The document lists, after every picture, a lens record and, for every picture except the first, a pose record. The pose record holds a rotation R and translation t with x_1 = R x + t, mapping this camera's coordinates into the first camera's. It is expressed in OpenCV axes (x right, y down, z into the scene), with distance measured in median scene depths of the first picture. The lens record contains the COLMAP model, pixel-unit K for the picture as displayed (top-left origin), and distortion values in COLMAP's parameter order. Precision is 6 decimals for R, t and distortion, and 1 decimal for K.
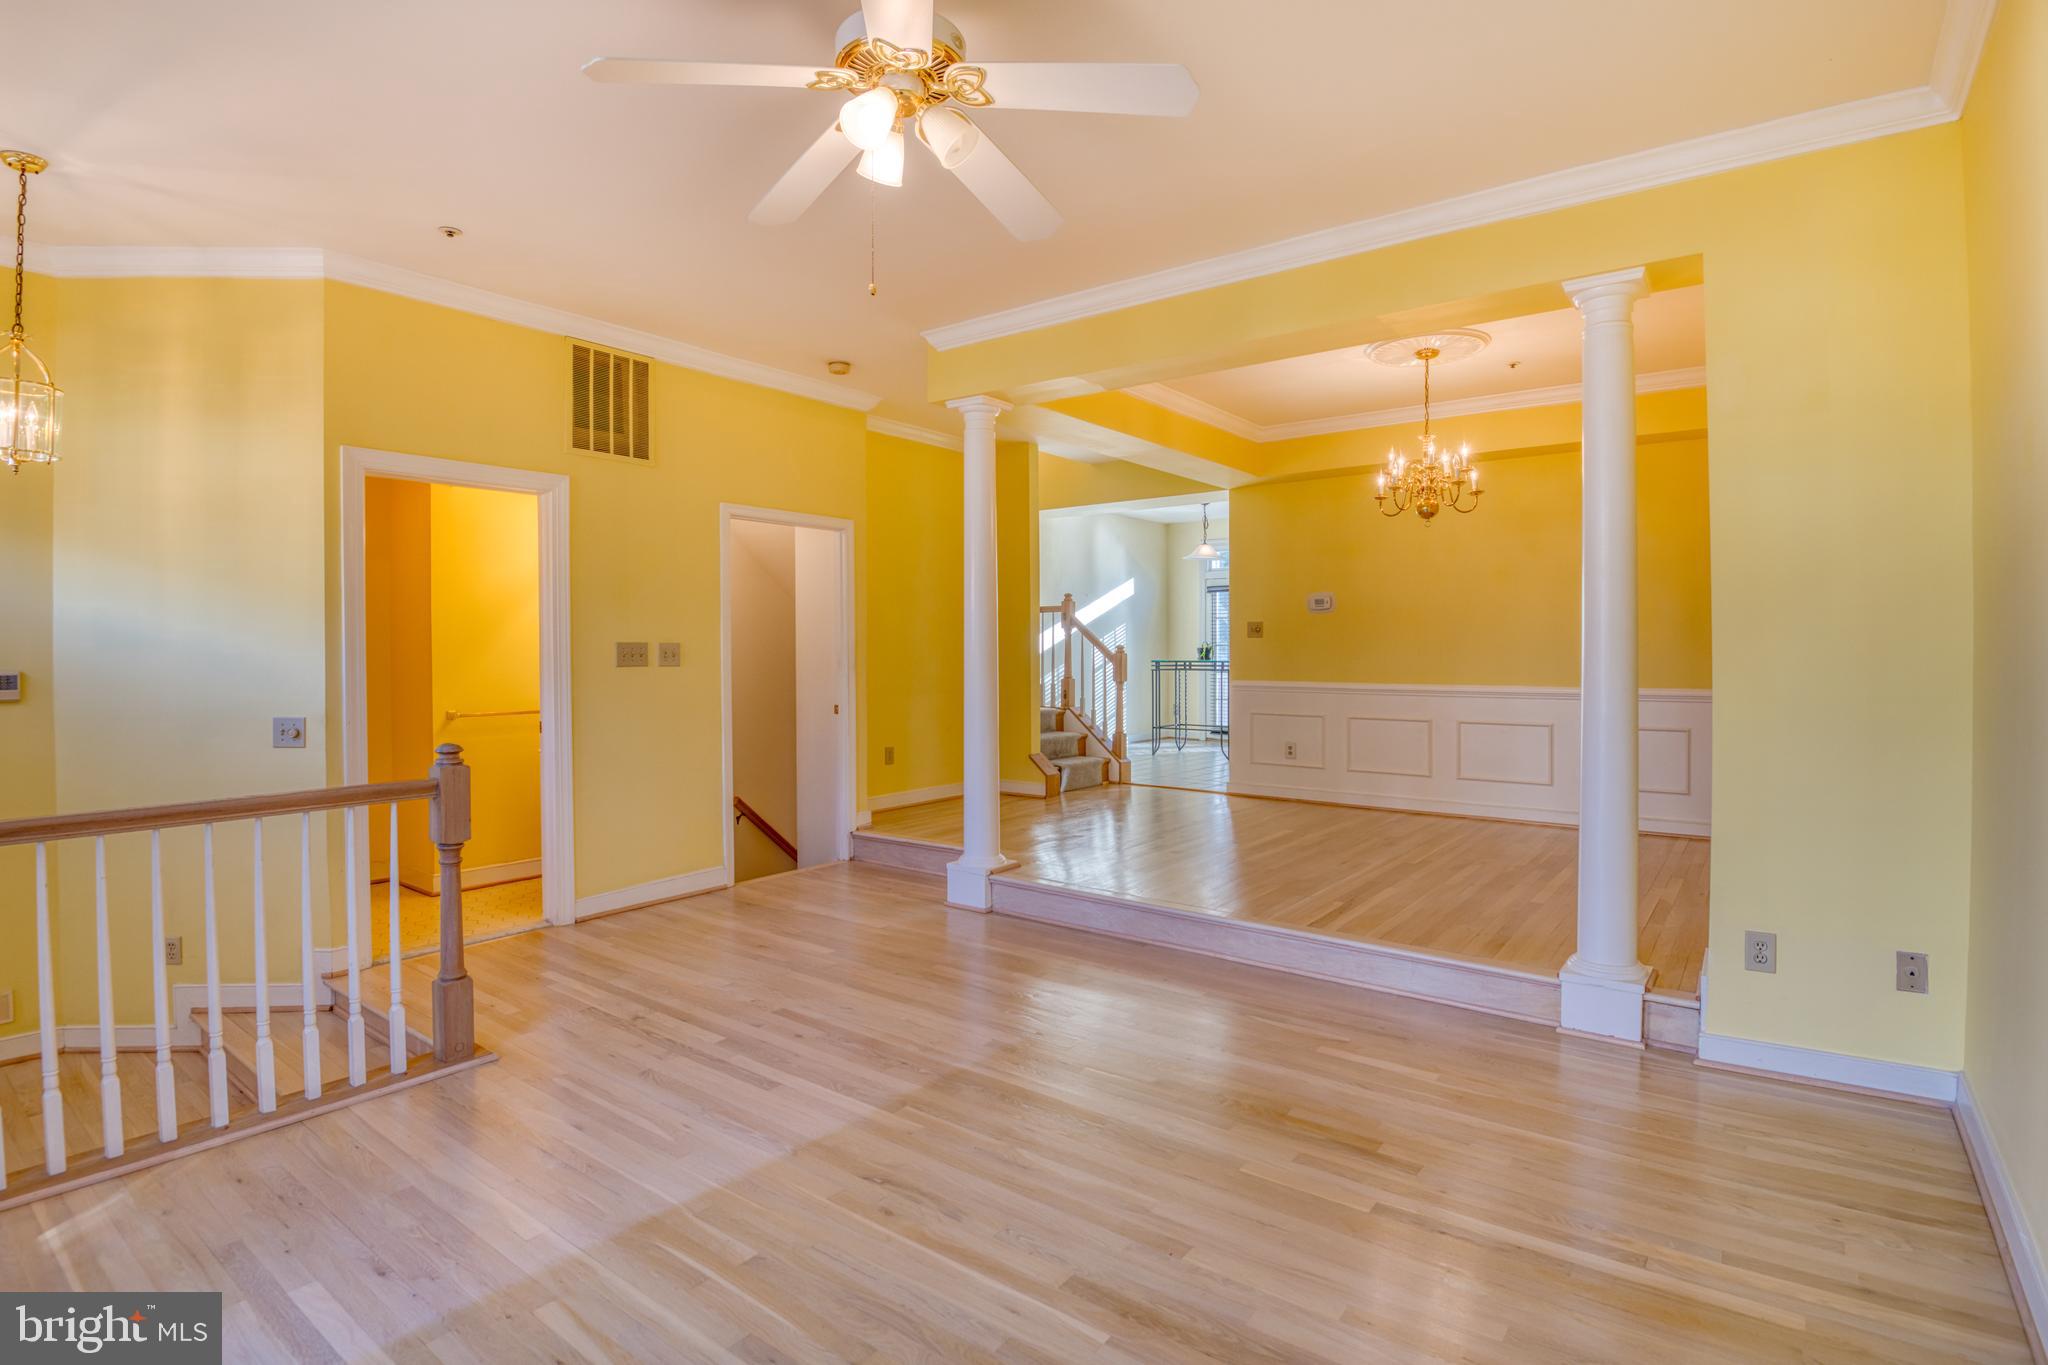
lens RADIAL K [[971.5, 0, 1022.9], [0, 971.5, 681.5], [0, 0, 1]] dist [-0.022014, -0.009311]
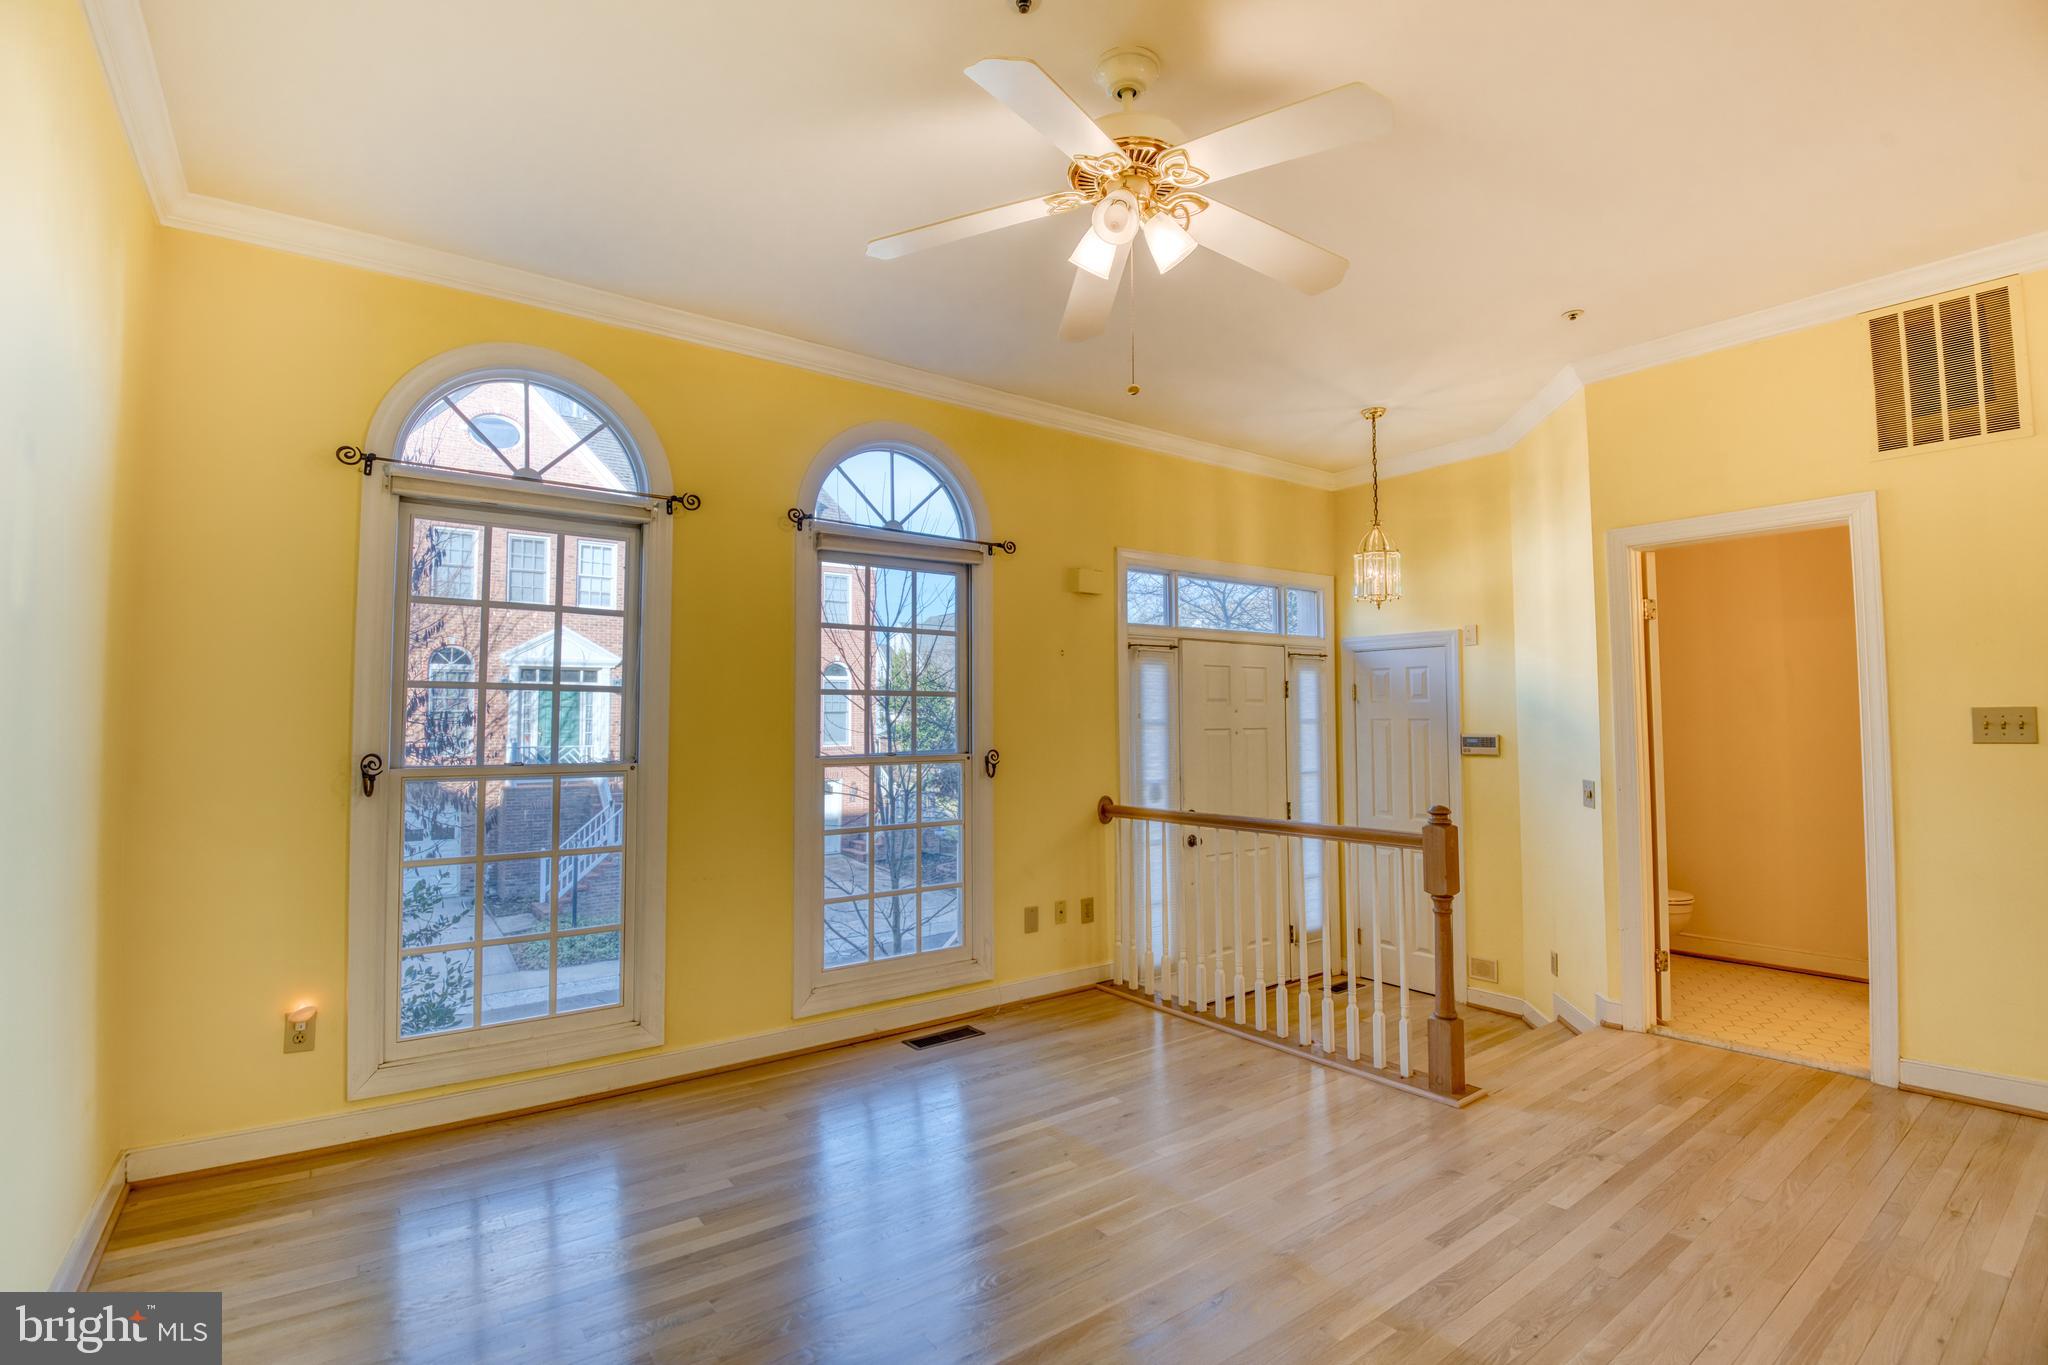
lens RADIAL K [[971.5, 0, 1023.7], [0, 971.5, 667.2], [0, 0, 1]] dist [-0.022014, -0.009311]
pose [[-0.272943, -0.049156, -0.960774, 0.558716], [-0.024404, 0.998726, -0.044165, -0.031079], [0.961721, 0.011393, -0.273795, 0.729958]]
